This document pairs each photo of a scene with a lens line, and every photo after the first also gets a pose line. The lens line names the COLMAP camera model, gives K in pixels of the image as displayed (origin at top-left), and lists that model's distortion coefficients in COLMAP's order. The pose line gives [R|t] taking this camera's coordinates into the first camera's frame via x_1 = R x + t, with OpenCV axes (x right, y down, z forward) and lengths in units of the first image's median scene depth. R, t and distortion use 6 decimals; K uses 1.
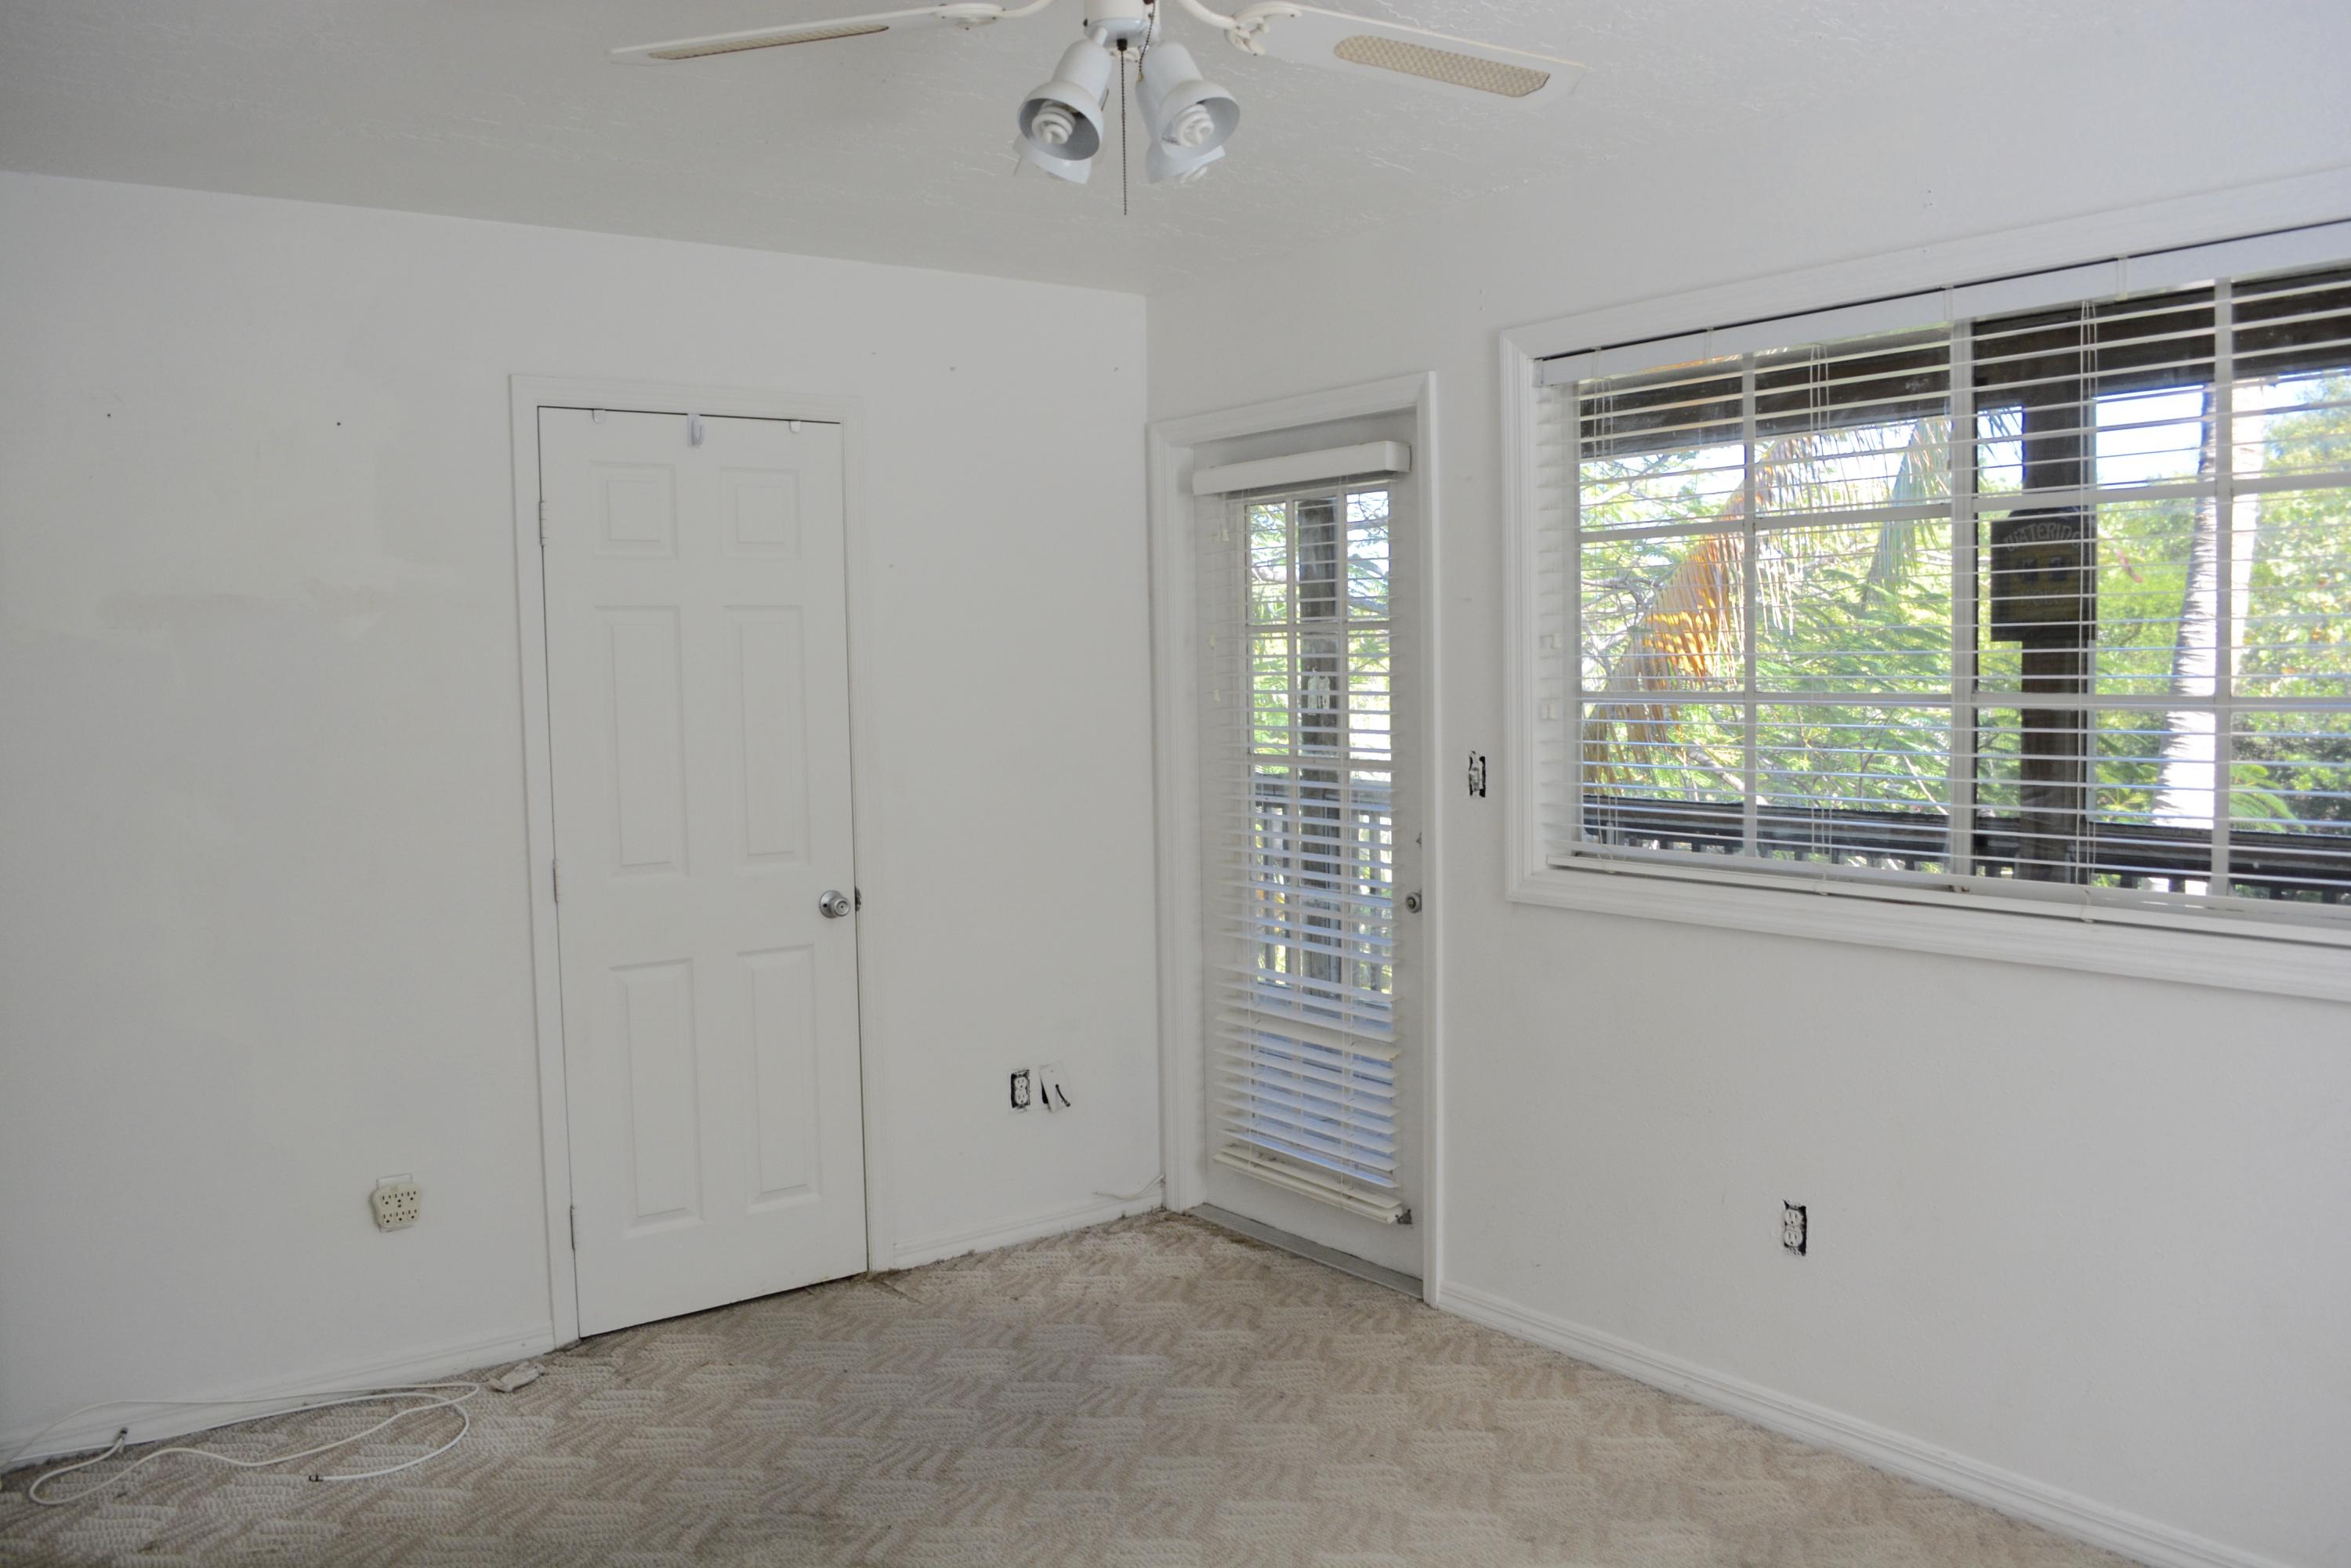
lens RADIAL K [[1840.0, 0, 1175.5], [0, 1840.0, 784.0], [0, 0, 1]] dist [0.027956, 0.002531]
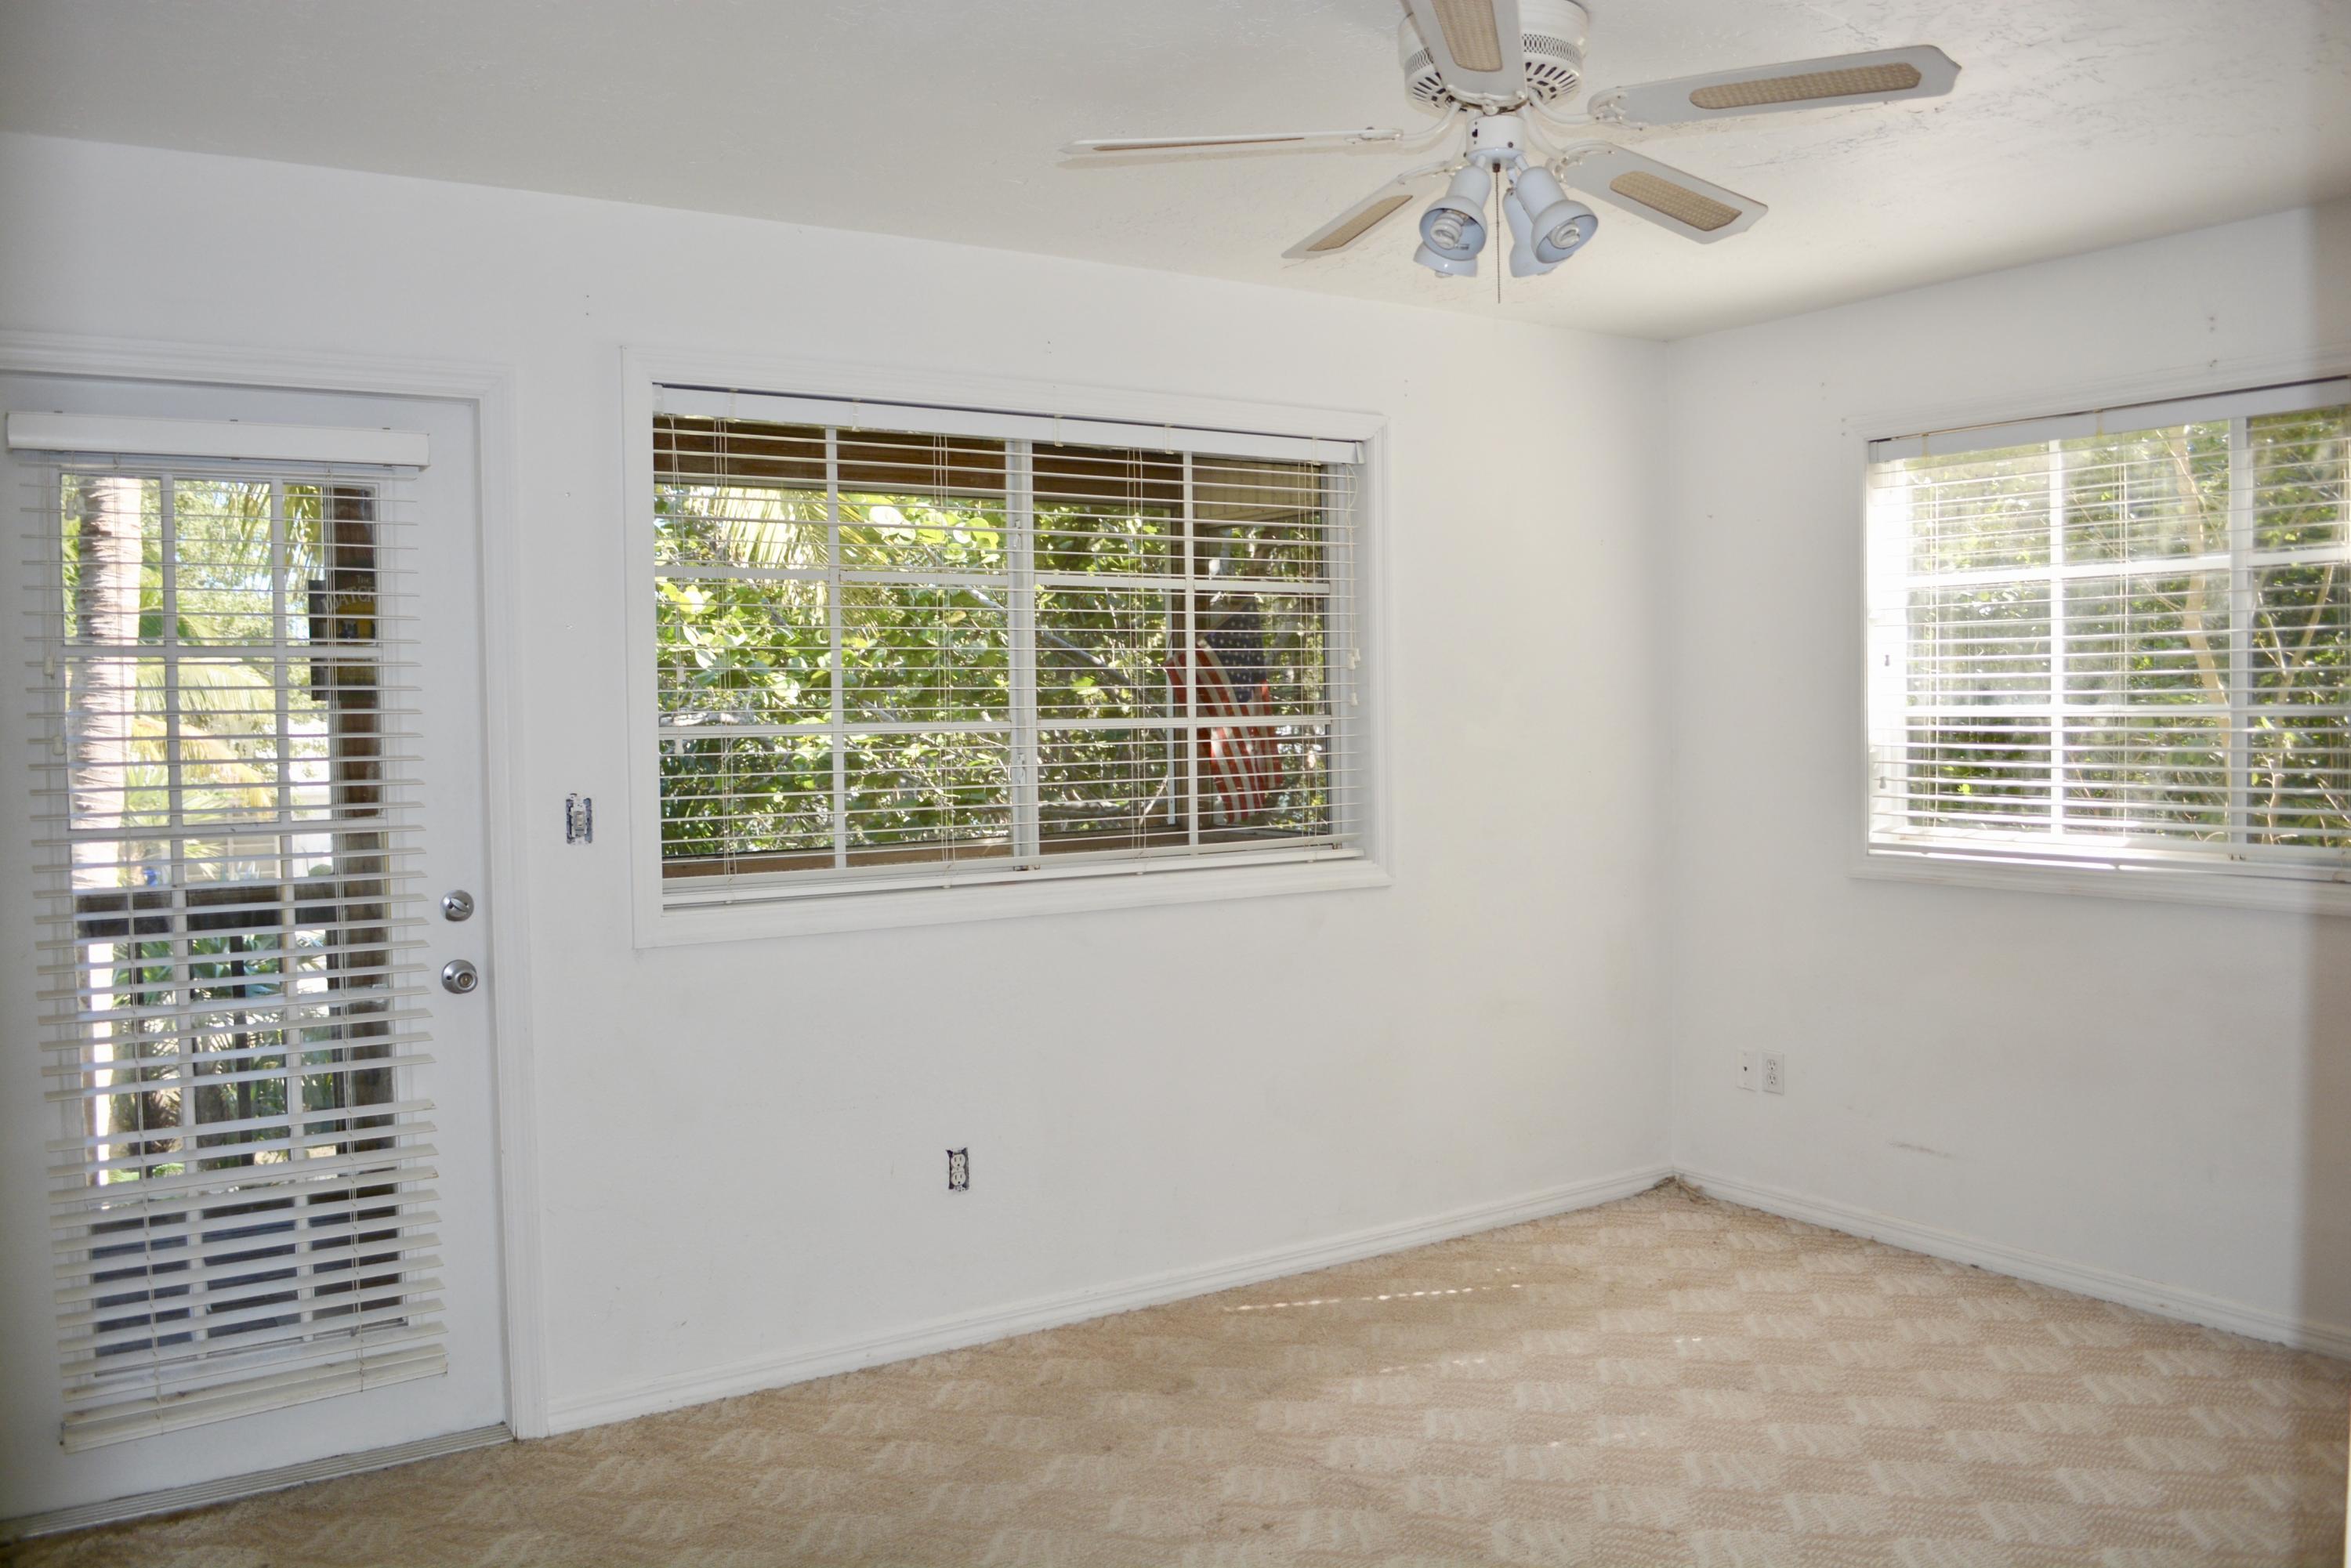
lens RADIAL K [[1864.7, 0, 1171.0], [0, 1864.7, 759.7], [0, 0, 1]] dist [-0.075873, 0.005325]
pose [[0.093337, -0.007633, 0.995605, -0.778450], [0.087666, 0.996150, -0.000582, -0.009061], [-0.991768, 0.087335, 0.093647, 0.681089]]
